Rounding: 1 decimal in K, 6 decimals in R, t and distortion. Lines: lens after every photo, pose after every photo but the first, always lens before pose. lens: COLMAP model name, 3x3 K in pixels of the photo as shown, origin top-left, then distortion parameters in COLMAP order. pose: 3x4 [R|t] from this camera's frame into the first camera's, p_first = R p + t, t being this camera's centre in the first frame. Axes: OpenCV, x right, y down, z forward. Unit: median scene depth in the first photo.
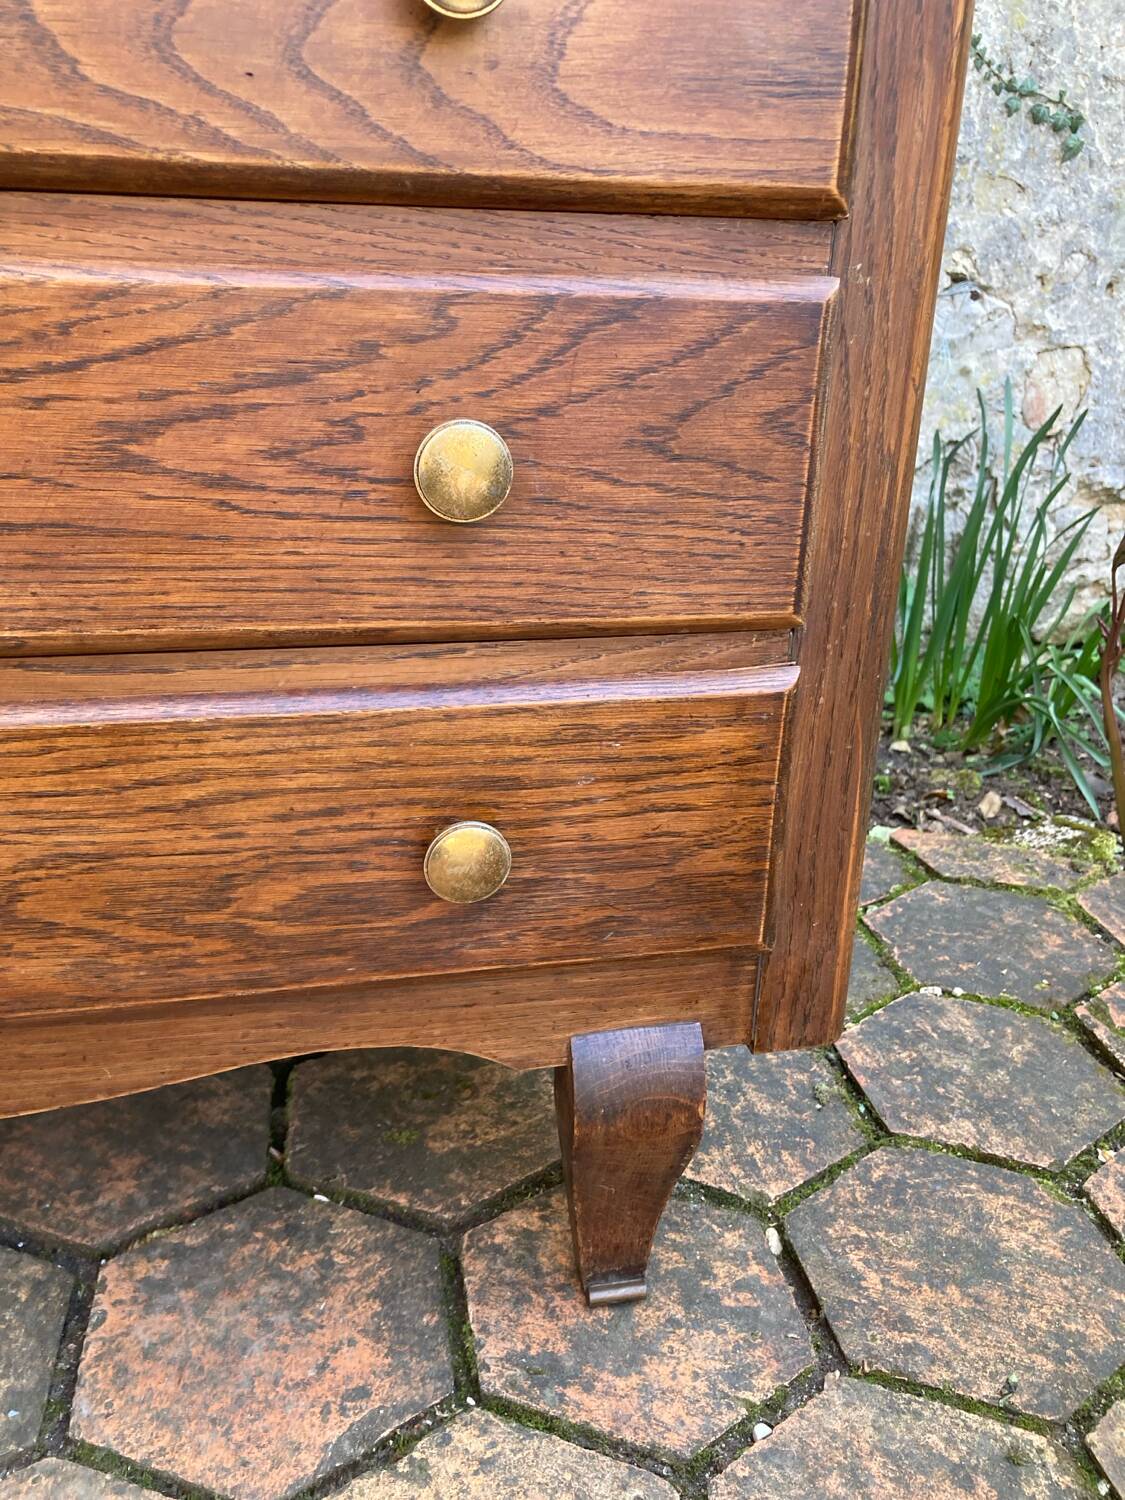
lens RADIAL K [[1239.3, 0, 554.8], [0, 1239.3, 759.4], [0, 0, 1]] dist [0.001114, 0.020774]
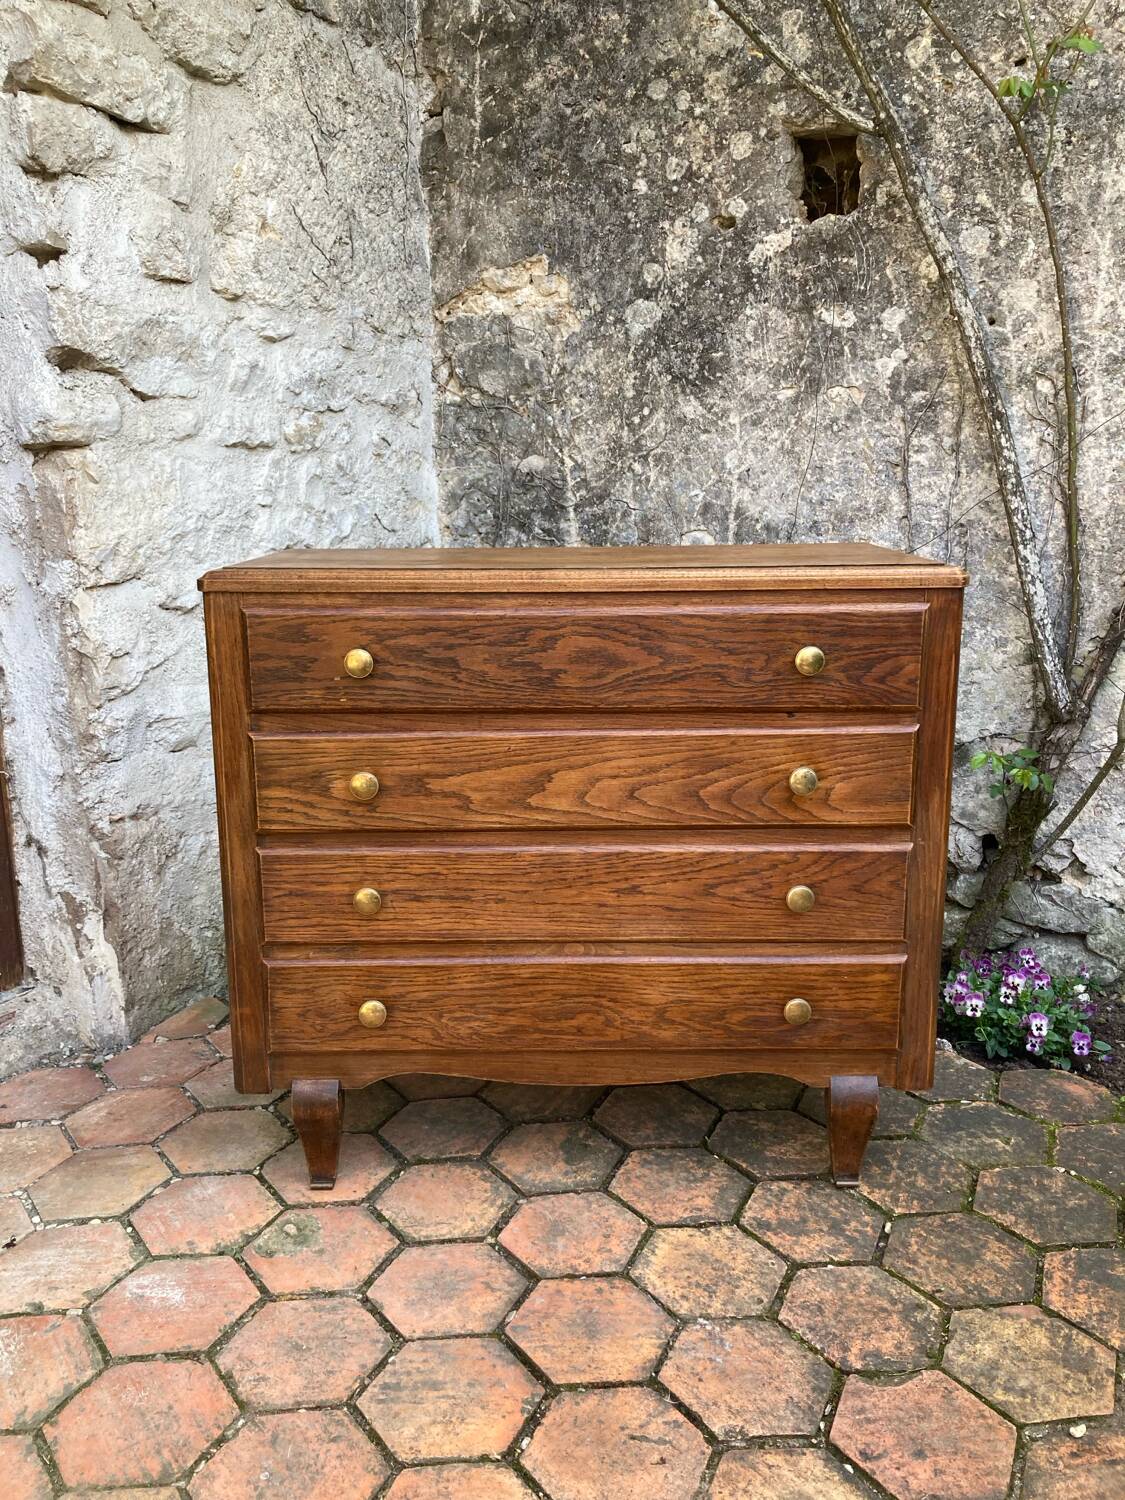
lens RADIAL K [[1239.3, 0, 553.0], [0, 1239.3, 739.9], [0, 0, 1]] dist [0.001114, 0.020774]
pose [[0.827270, 0.080294, -0.556038, 0.972179], [-0.176294, 0.976844, -0.121229, -0.123222], [0.533428, 0.198315, 0.822269, -1.580007]]
